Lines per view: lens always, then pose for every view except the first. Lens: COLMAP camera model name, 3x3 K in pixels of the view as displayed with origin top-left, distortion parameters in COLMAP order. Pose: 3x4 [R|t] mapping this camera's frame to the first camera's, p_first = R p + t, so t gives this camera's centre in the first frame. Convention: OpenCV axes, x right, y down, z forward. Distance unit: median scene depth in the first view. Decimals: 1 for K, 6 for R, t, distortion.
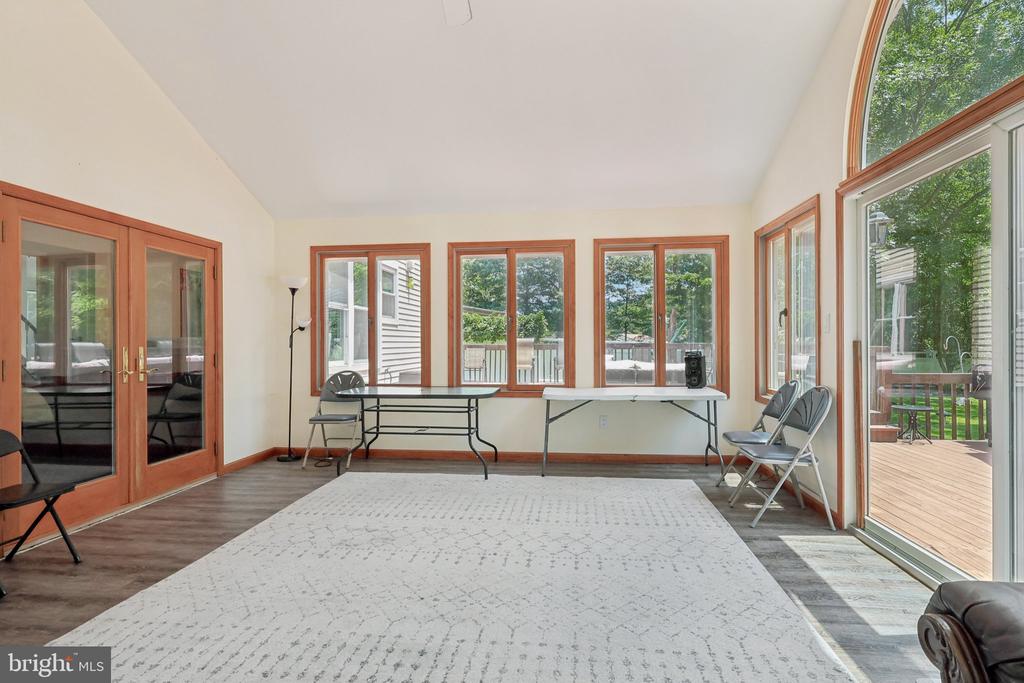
lens RADIAL K [[551.8, 0, 511.8], [0, 551.8, 341.2], [0, 0, 1]] dist [-0.001630, -0.000437]
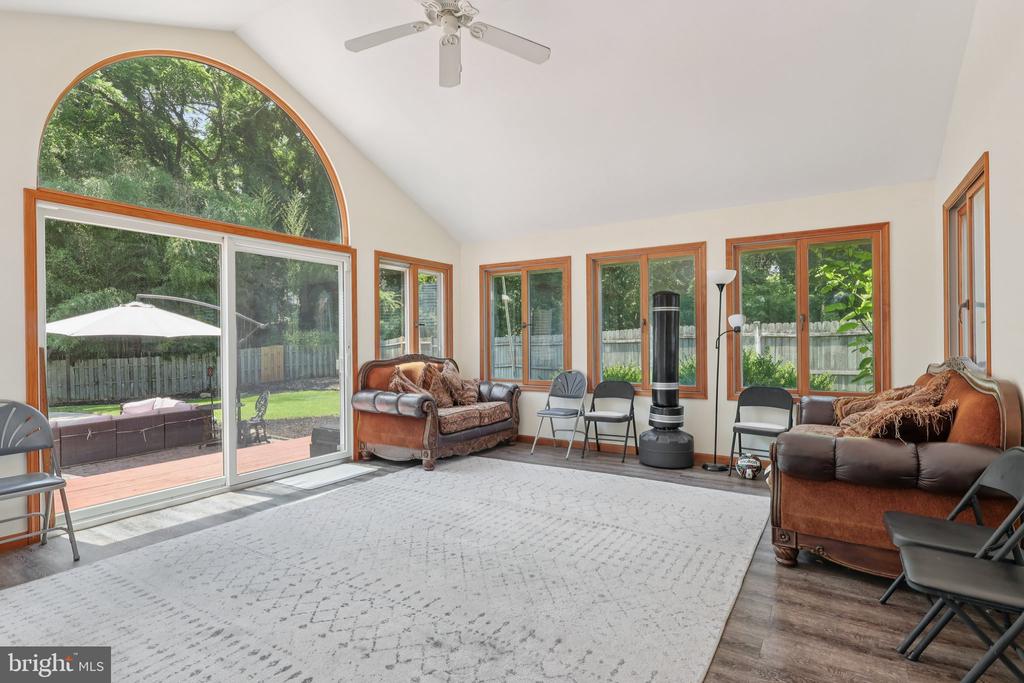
lens RADIAL K [[517.7, 0, 510.3], [0, 517.7, 342.5], [0, 0, 1]] dist [0.006241, -0.000397]
pose [[-0.902266, 0.010684, 0.431047, -0.641834], [0.012107, 0.999927, 0.000558, -0.002681], [-0.431009, 0.005722, -0.902329, 1.685553]]
